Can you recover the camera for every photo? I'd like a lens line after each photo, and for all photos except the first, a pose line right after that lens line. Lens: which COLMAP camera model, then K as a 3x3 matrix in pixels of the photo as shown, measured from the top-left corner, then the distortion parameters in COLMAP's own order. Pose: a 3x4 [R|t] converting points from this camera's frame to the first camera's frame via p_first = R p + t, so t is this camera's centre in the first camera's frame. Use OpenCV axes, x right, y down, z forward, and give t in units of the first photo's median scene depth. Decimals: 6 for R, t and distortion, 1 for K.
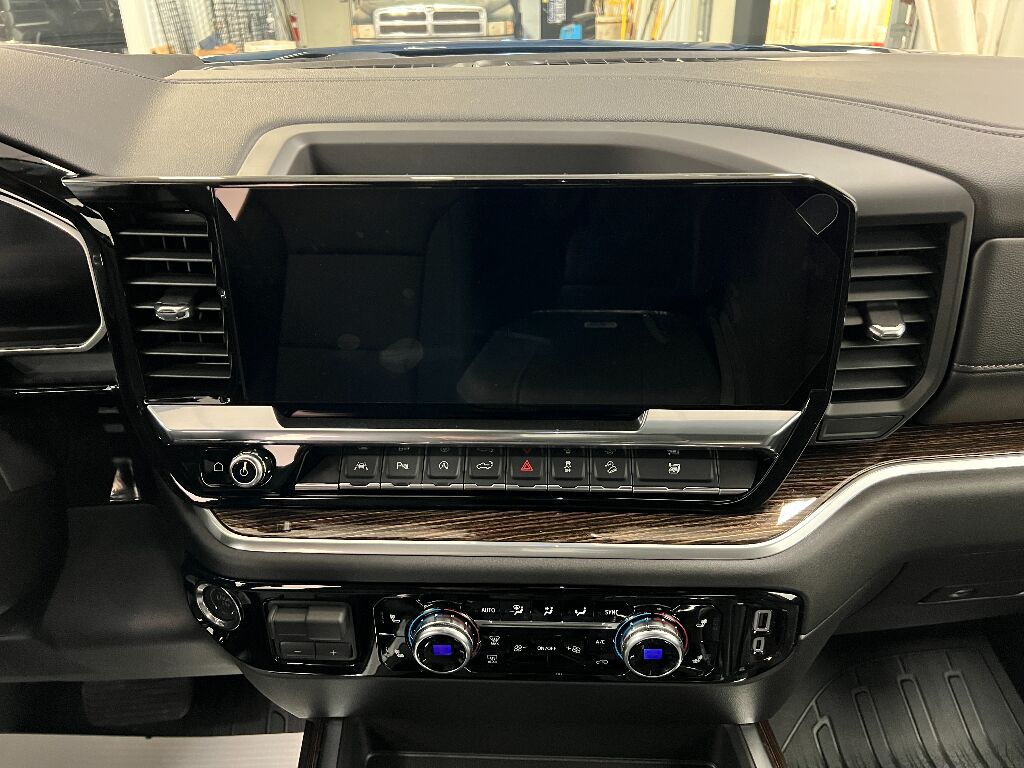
lens RADIAL K [[774.7, 0, 512.0], [0, 774.7, 384.0], [0, 0, 1]] dist [0.064943, -0.074478]
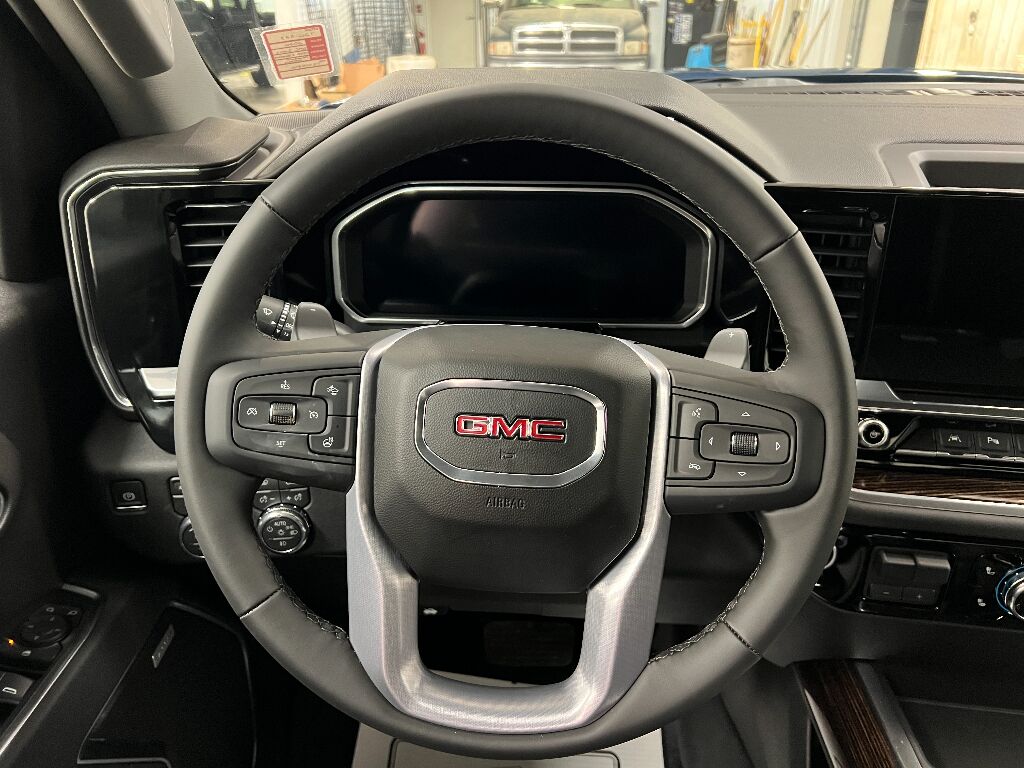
lens RADIAL K [[774.7, 0, 512.0], [0, 774.7, 384.0], [0, 0, 1]] dist [0.064943, -0.074478]
pose [[0.993384, 0.063339, -0.095793, -0.743644], [-0.065038, 0.997774, -0.014723, 0.084604], [0.094648, 0.020856, 0.995292, -0.231770]]
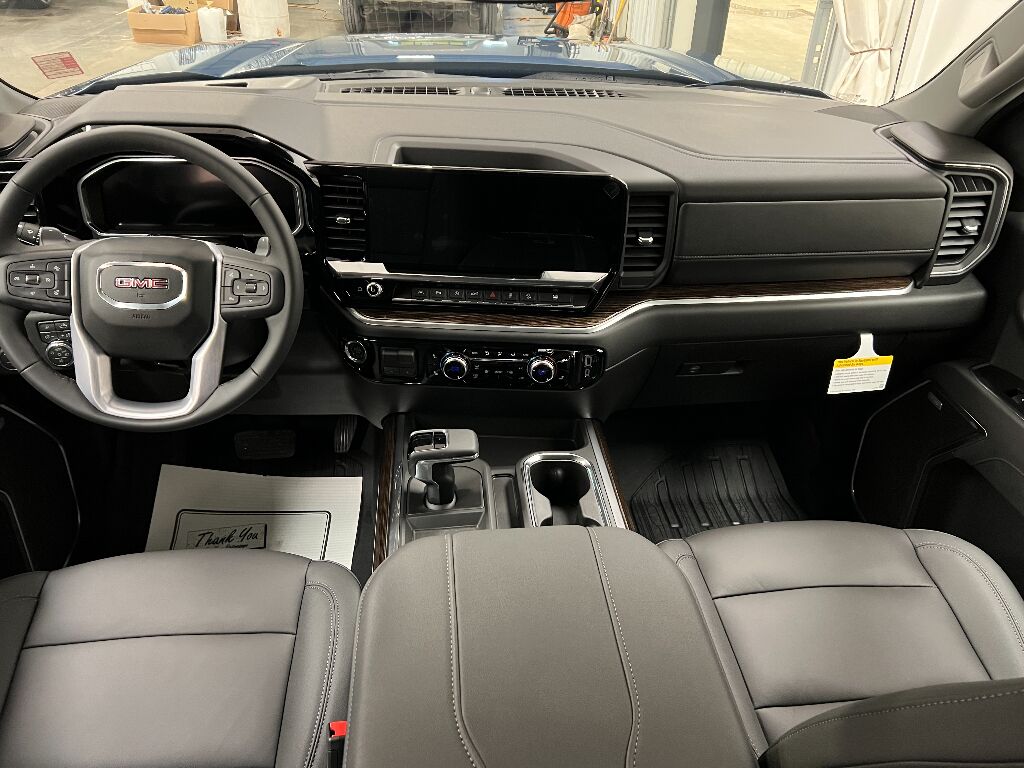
lens RADIAL K [[774.7, 0, 512.0], [0, 774.7, 384.0], [0, 0, 1]] dist [0.064943, -0.074478]
pose [[0.998875, 0.030439, 0.036350, 0.000880], [-0.033571, 0.995475, 0.088896, 0.163251], [-0.033480, -0.090017, 0.995377, -1.318303]]
